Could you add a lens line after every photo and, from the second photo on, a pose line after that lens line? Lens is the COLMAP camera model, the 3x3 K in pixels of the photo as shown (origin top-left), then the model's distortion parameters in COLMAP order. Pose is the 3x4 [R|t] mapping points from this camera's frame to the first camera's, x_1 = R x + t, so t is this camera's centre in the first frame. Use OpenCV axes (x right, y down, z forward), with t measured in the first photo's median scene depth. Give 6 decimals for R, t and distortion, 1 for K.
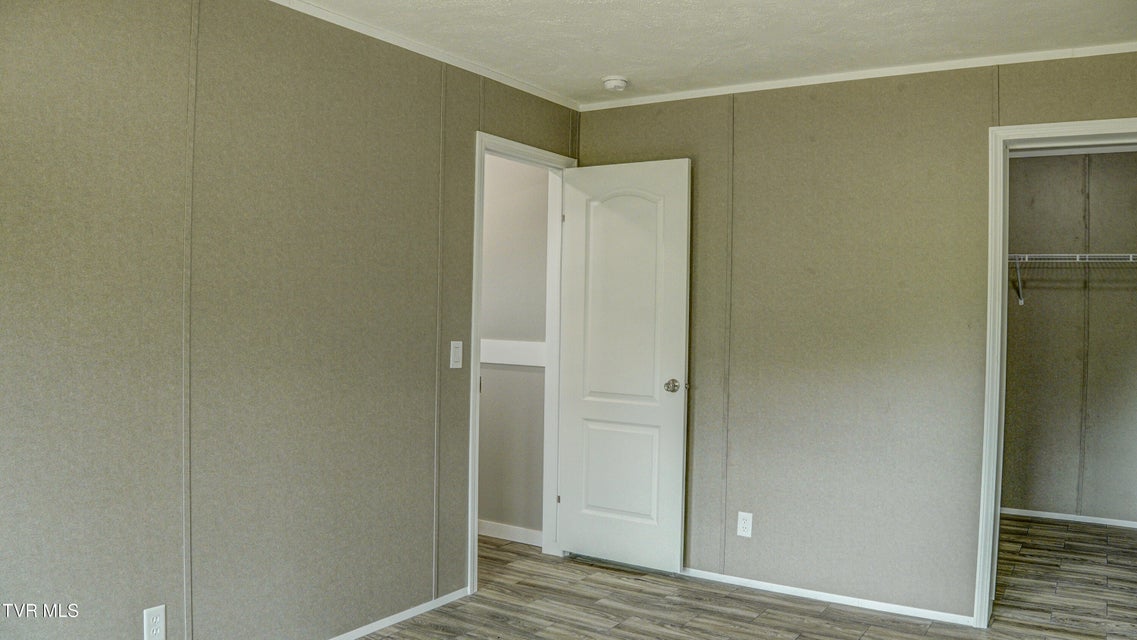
lens RADIAL K [[859.0, 0, 567.6], [0, 859.0, 320.6], [0, 0, 1]] dist [-0.142635, 0.040518]
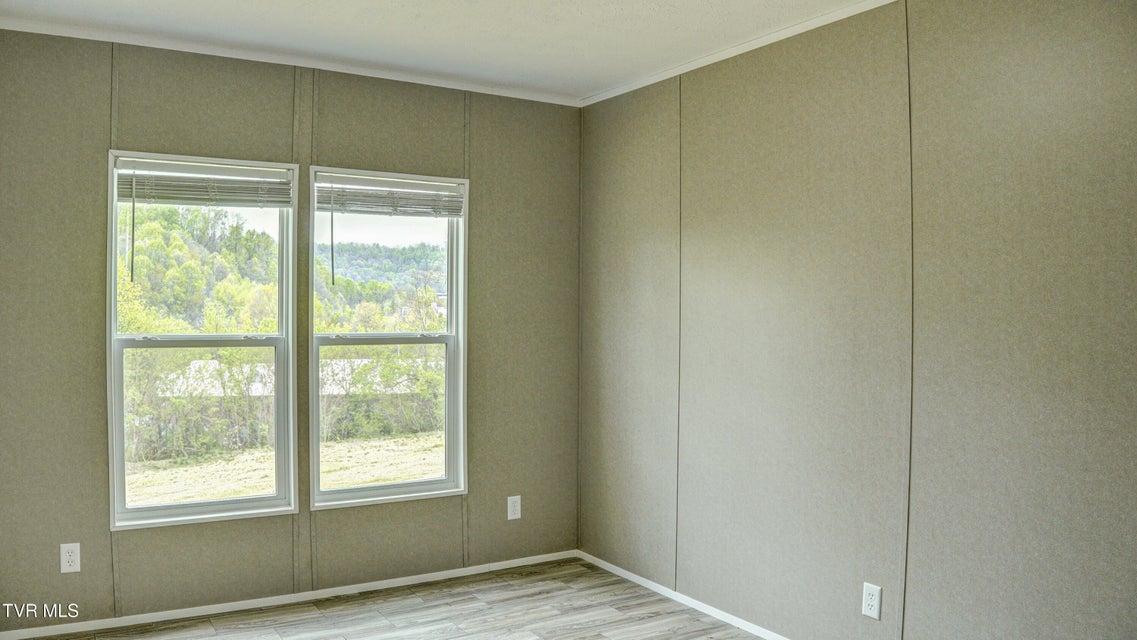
lens RADIAL K [[867.6, 0, 566.8], [0, 867.6, 314.5], [0, 0, 1]] dist [-0.114227, -0.000472]
pose [[-0.423094, -0.012157, -0.906004, 0.647915], [-0.022733, 0.999738, -0.002799, -0.003762], [0.905801, 0.019412, -0.423259, 0.997474]]
